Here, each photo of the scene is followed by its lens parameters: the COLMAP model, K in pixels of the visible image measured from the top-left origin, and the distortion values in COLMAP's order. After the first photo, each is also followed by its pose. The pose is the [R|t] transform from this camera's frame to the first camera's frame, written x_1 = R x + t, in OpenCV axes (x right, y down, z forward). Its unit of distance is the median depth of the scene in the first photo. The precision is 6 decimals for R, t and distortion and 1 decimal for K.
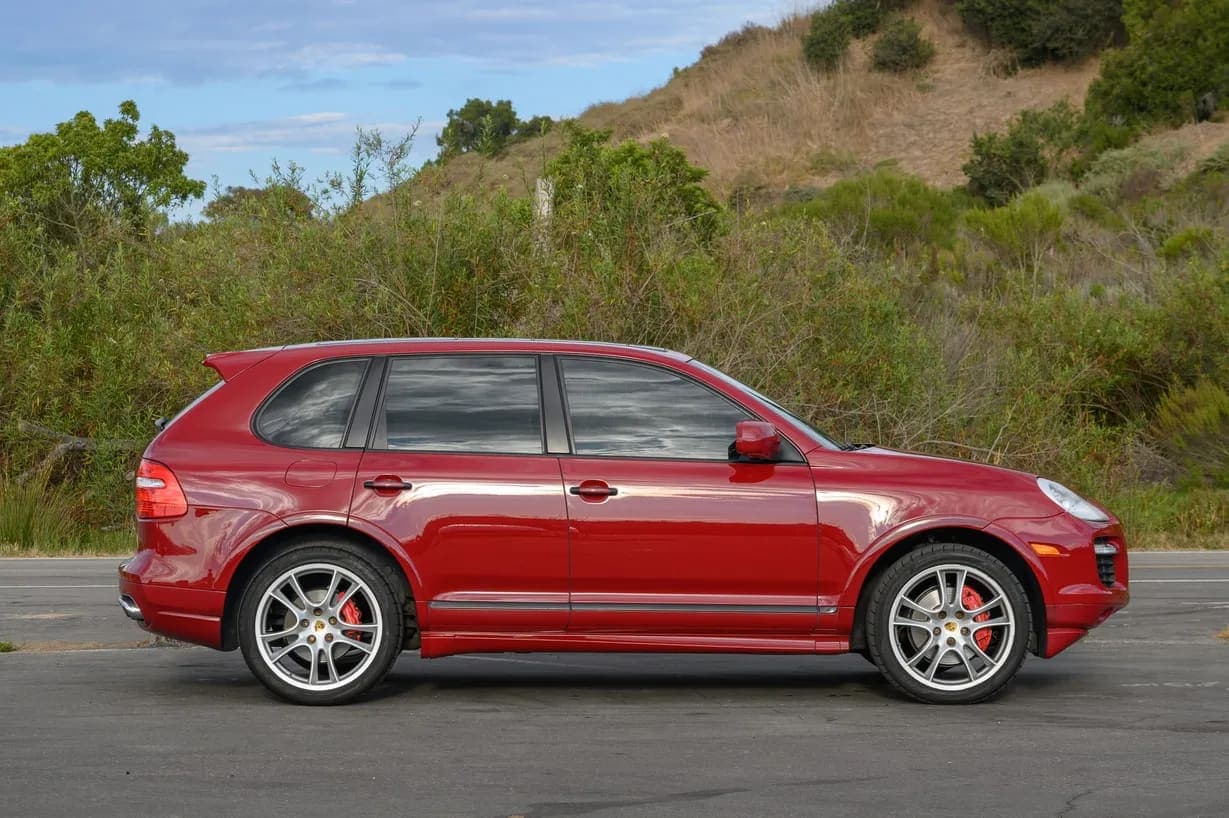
lens RADIAL K [[3494.9, 0, 612.0], [0, 3494.9, 410.4], [0, 0, 1]] dist [0.063837, 0.000000]
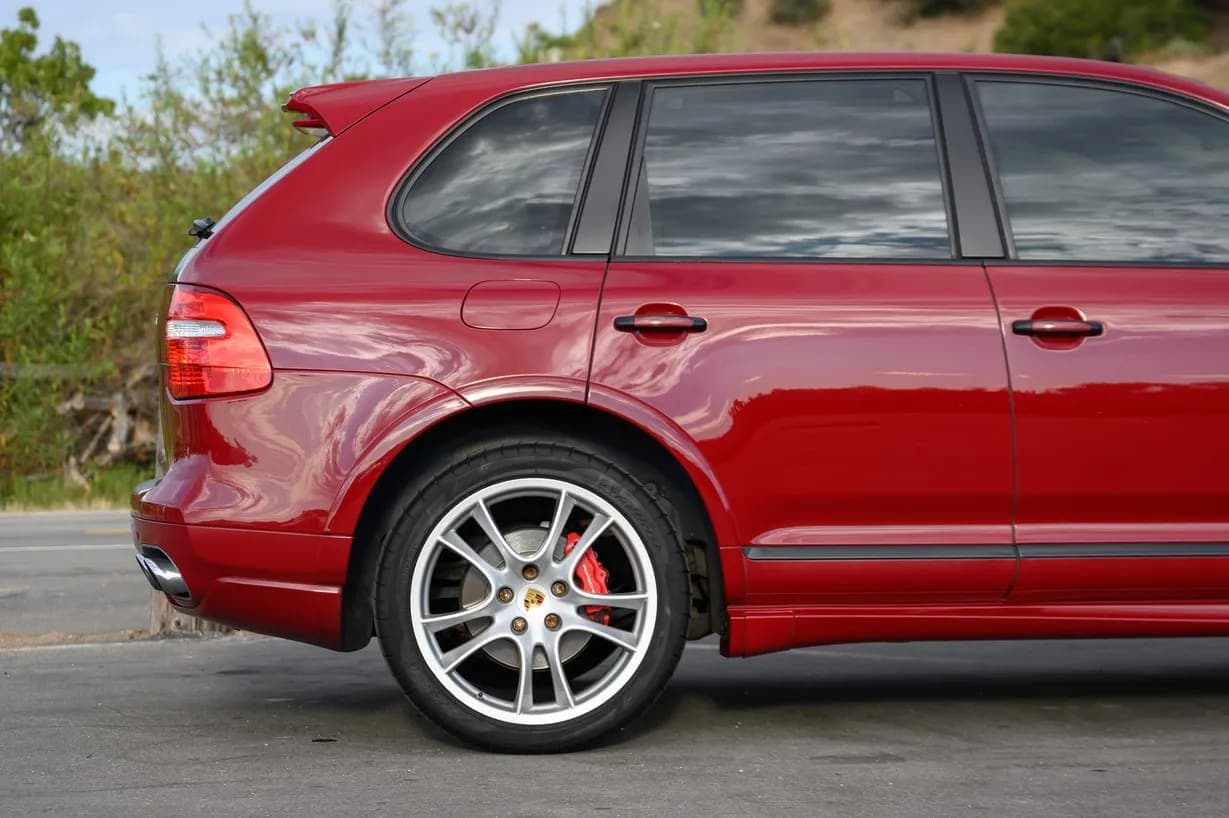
lens RADIAL K [[3494.9, 0, 617.0], [0, 3494.9, 410.7], [0, 0, 1]] dist [0.063837, 0.000000]
pose [[0.999278, -0.019530, 0.032591, -0.075090], [0.019207, 0.999763, 0.010218, 0.024758], [-0.032783, -0.009585, 0.999417, 0.415877]]
